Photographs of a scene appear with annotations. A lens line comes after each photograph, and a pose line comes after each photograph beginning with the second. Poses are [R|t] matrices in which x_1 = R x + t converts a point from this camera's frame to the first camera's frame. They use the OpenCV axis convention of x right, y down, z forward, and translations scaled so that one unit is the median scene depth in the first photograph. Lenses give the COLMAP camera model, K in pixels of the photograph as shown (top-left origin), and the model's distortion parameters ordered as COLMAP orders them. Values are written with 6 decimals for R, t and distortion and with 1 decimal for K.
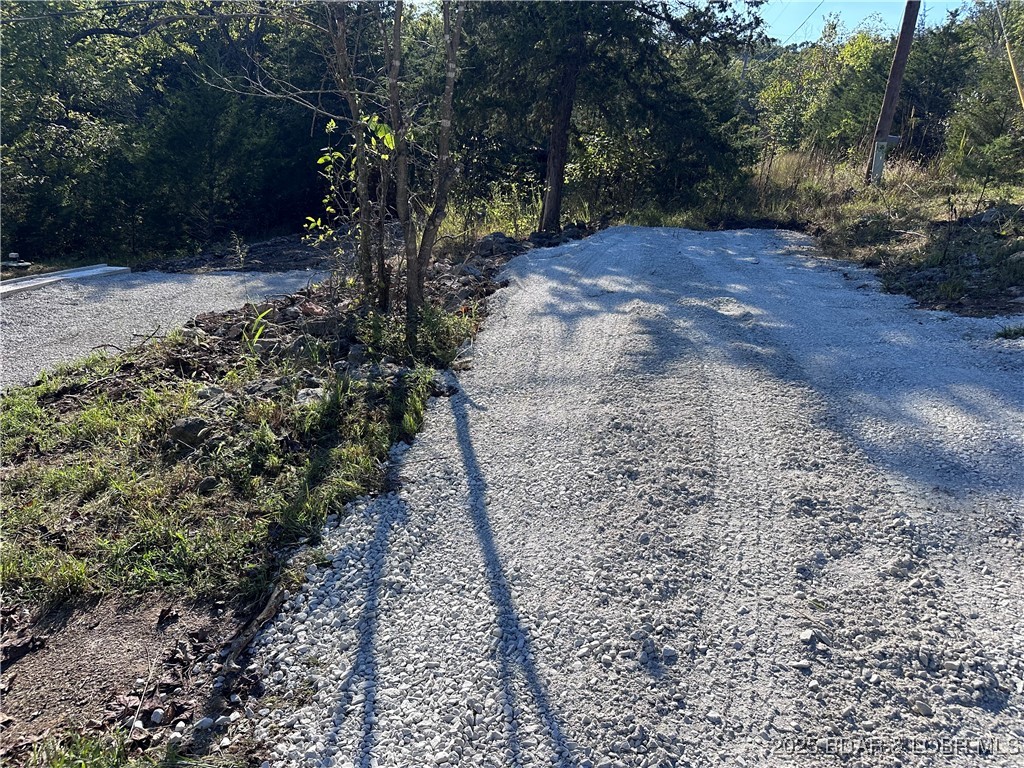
lens RADIAL K [[874.6, 0, 512.0], [0, 874.6, 384.0], [0, 0, 1]] dist [-0.019709, -0.004944]
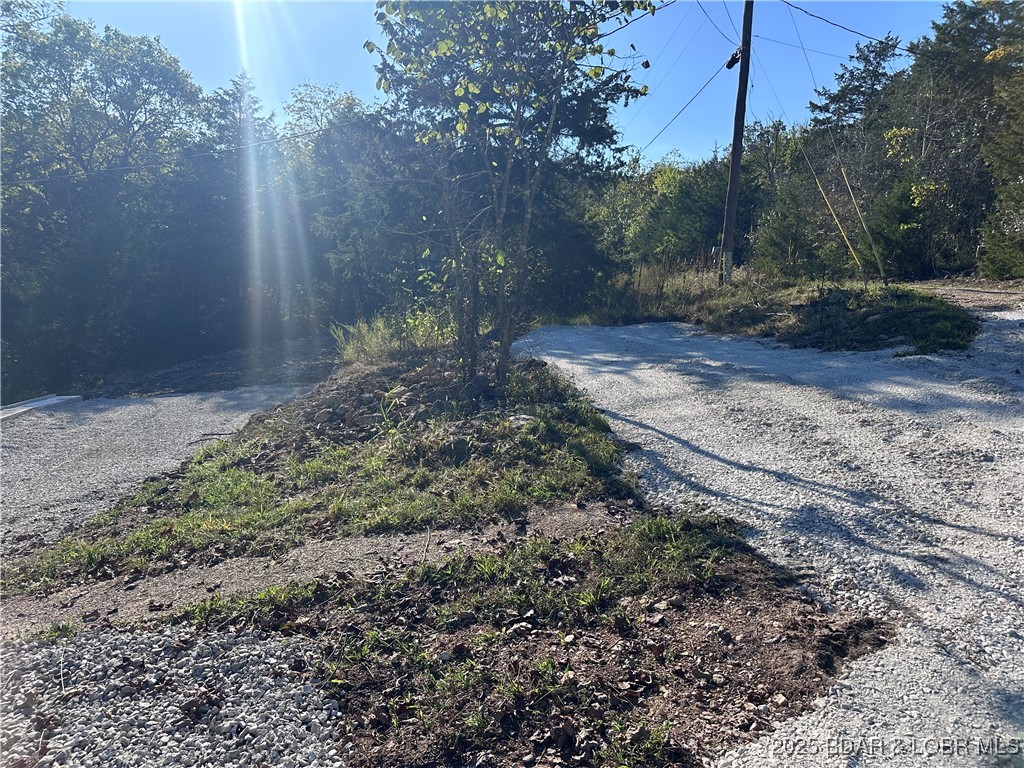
lens RADIAL K [[874.6, 0, 512.0], [0, 874.6, 384.0], [0, 0, 1]] dist [-0.019709, -0.004944]
pose [[0.974075, -0.072336, 0.214350, -0.176313], [0.101176, 0.986758, -0.126776, 0.045603], [-0.202341, 0.145176, 0.968495, -0.158083]]
